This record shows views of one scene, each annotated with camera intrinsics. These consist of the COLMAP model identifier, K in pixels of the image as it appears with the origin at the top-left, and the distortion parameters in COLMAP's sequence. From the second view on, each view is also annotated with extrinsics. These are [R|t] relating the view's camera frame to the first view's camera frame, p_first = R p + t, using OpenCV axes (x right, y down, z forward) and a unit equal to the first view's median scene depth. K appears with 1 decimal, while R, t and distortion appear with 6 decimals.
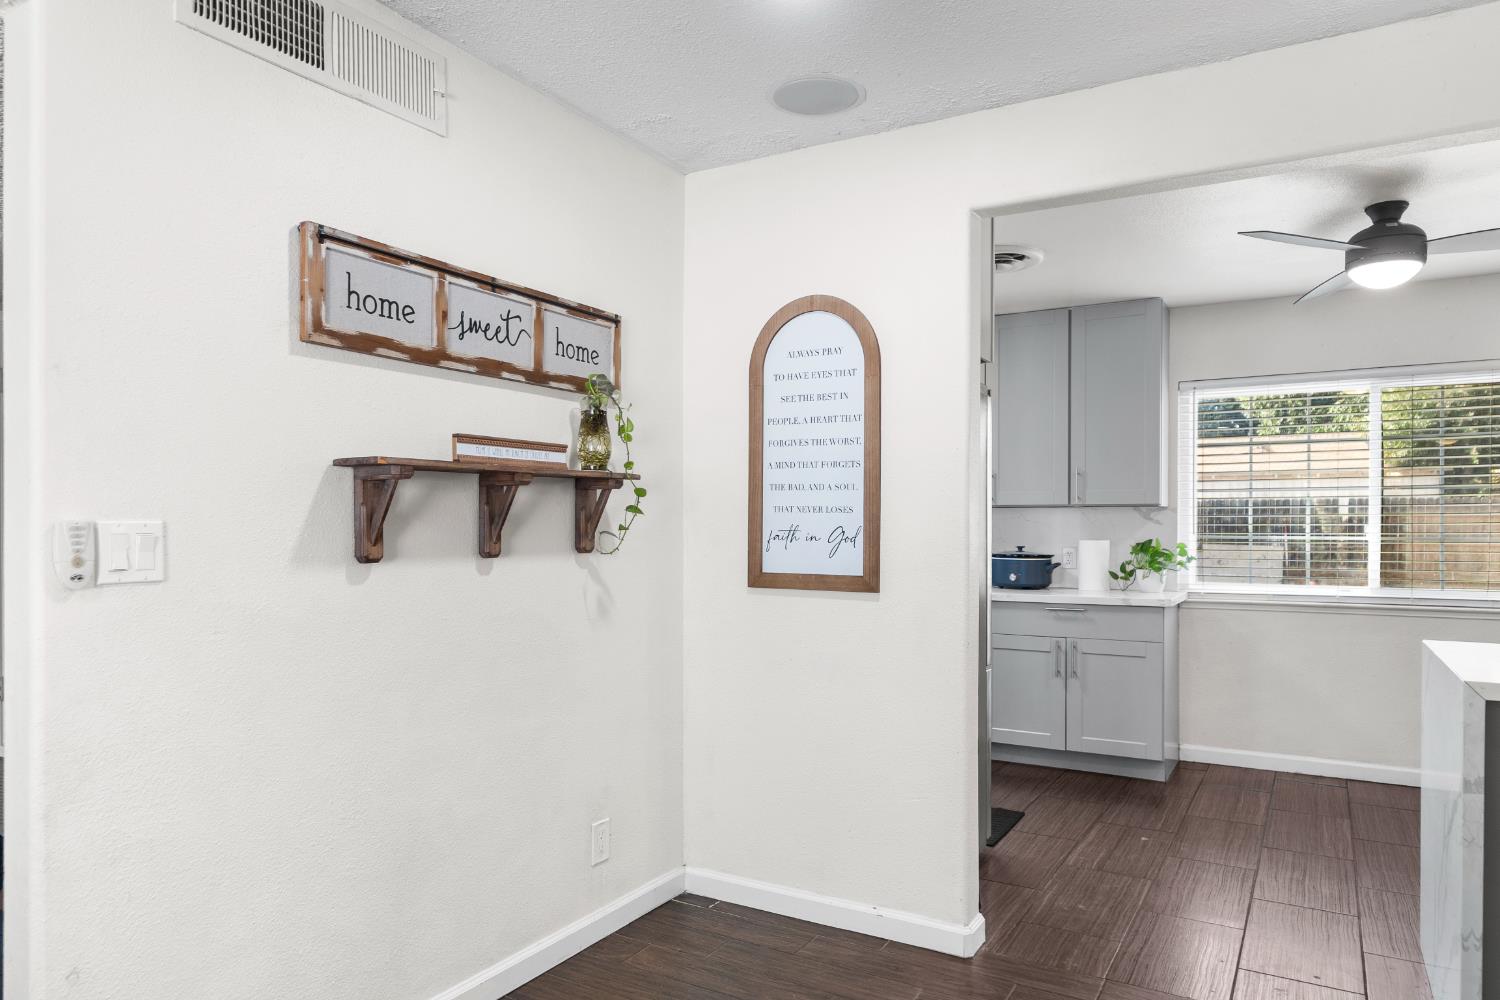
lens RADIAL K [[962.1, 0, 747.4], [0, 962.1, 555.1], [0, 0, 1]] dist [-0.000839, 0.000701]
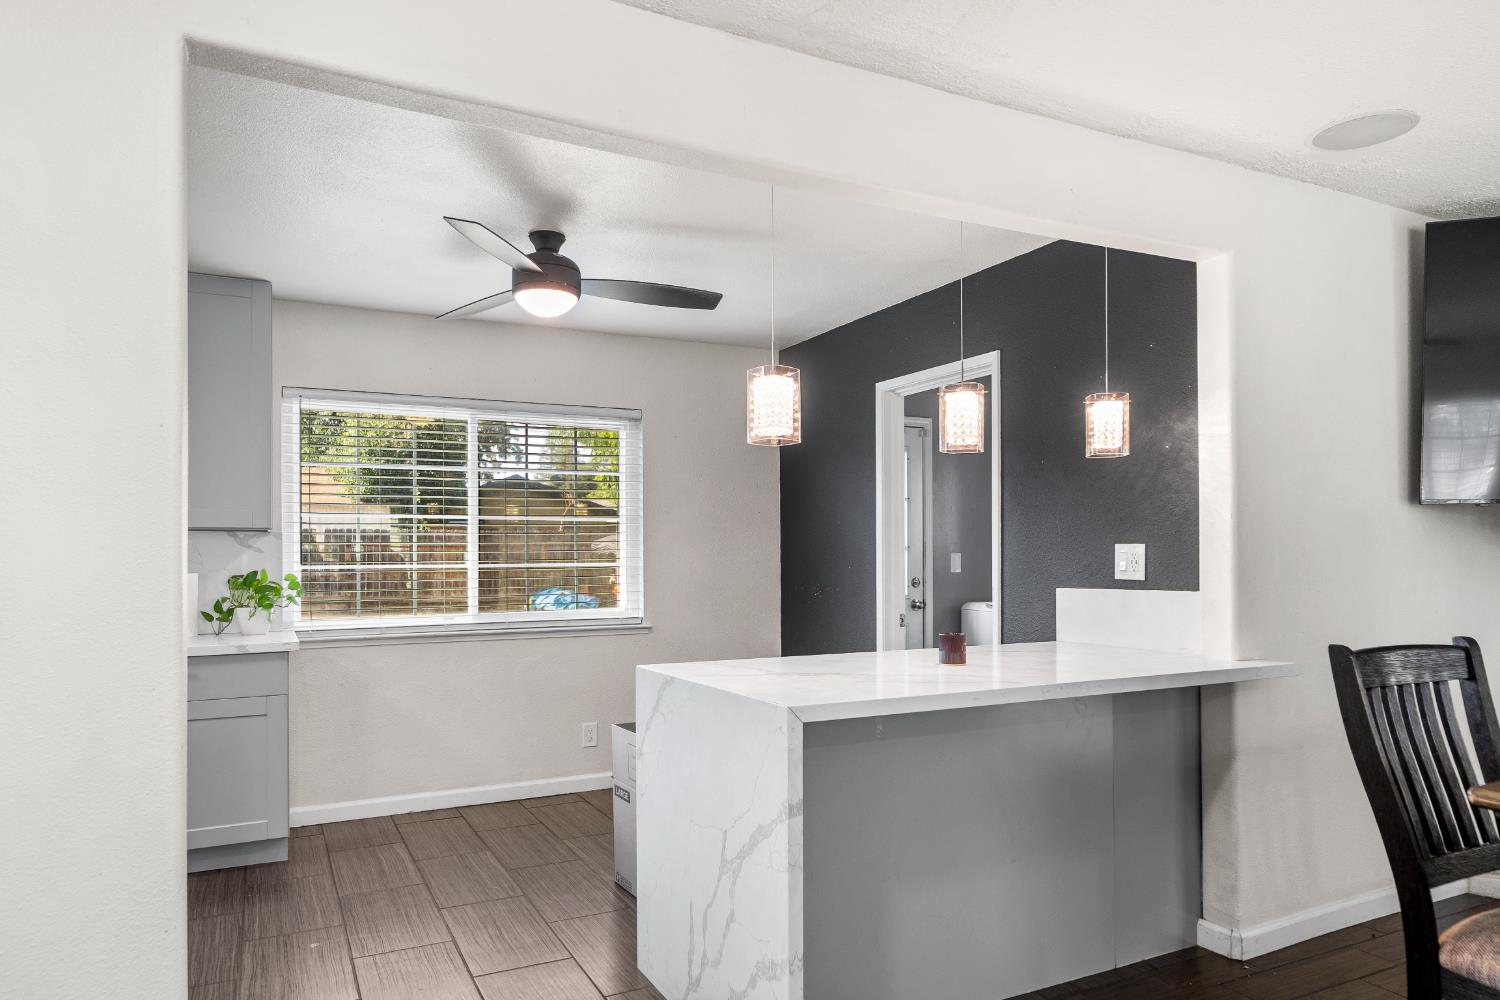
lens RADIAL K [[962.1, 0, 747.4], [0, 962.1, 555.1], [0, 0, 1]] dist [-0.000839, 0.000701]
pose [[0.541736, -0.006106, 0.840526, -0.050061], [0.030652, 0.999452, -0.012495, -0.006735], [-0.839989, 0.032533, 0.541626, 0.200001]]
